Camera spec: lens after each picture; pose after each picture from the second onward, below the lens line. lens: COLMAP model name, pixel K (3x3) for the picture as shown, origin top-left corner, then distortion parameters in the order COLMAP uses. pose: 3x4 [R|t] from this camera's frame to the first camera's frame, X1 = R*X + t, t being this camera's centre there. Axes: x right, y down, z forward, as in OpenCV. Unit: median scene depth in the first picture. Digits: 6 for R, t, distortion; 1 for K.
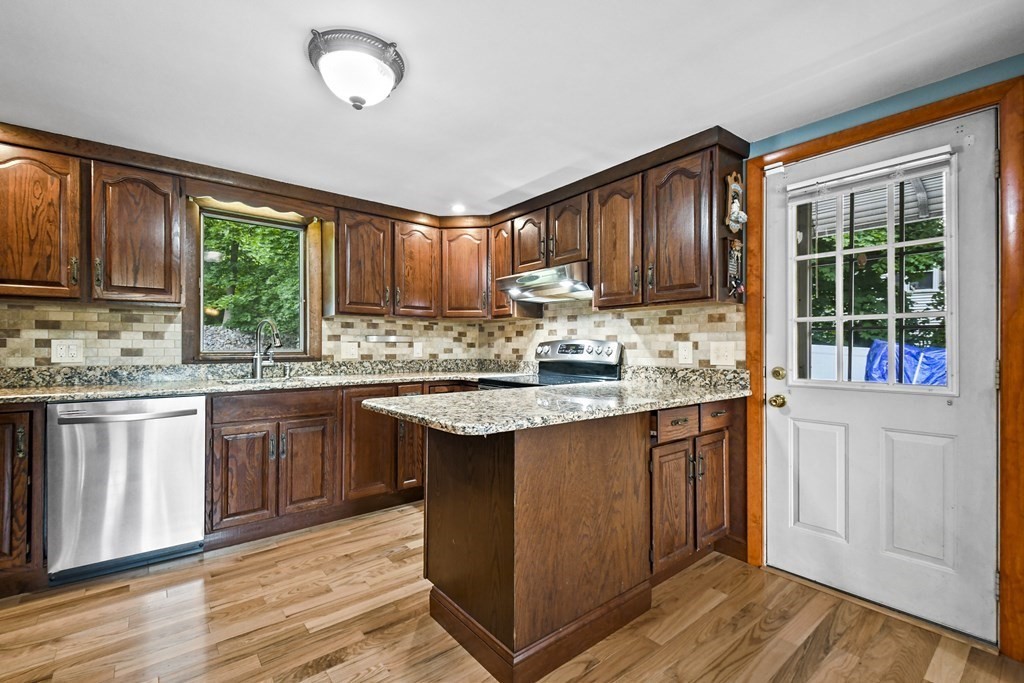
lens RADIAL K [[441.4, 0, 501.3], [0, 441.4, 346.7], [0, 0, 1]] dist [0.040154, -0.026400]
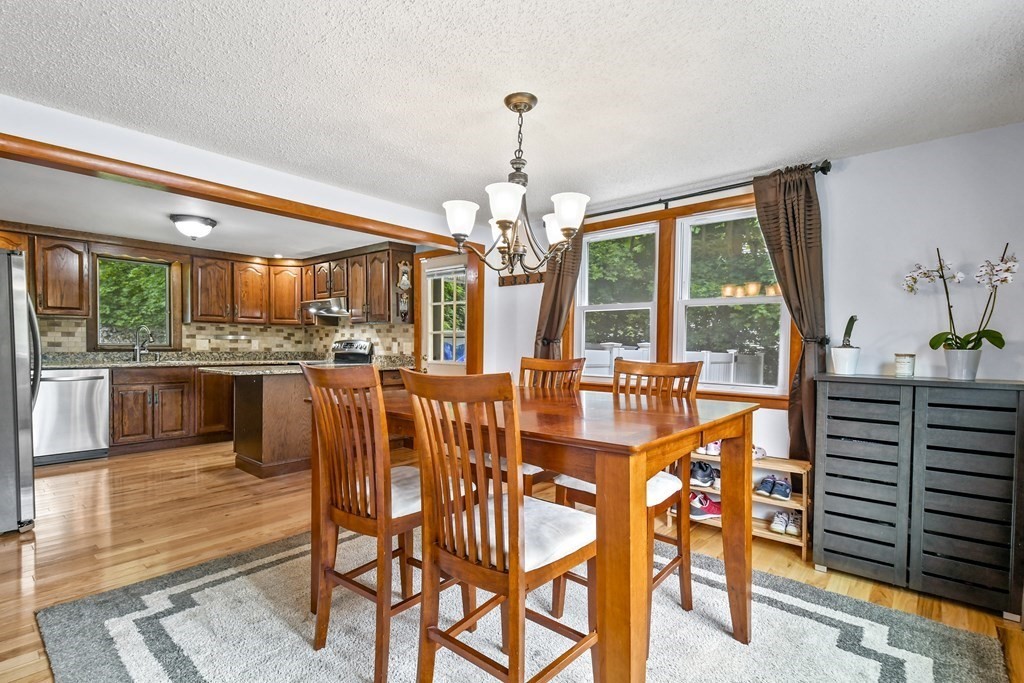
lens RADIAL K [[473.4, 0, 515.6], [0, 473.4, 359.5], [0, 0, 1]] dist [0.021629, -0.022392]
pose [[0.978730, 0.005216, 0.205087, 0.474998], [-0.011984, 0.999423, 0.031771, -0.007120], [-0.204803, -0.033553, 0.978228, -1.040289]]
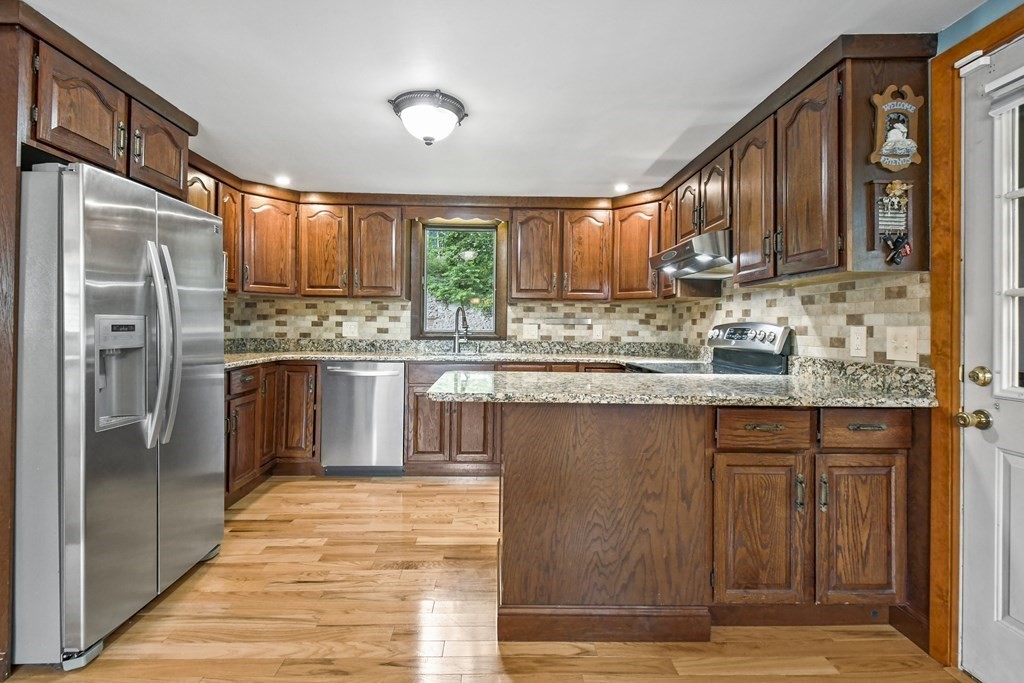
lens RADIAL K [[463.7, 0, 501.7], [0, 463.7, 324.2], [0, 0, 1]] dist [0.029873, -0.020431]
pose [[0.790271, 0.004722, -0.612740, 0.399643], [-0.009902, 0.999938, -0.005064, -0.004457], [0.612678, 0.010070, 0.790268, 0.037495]]
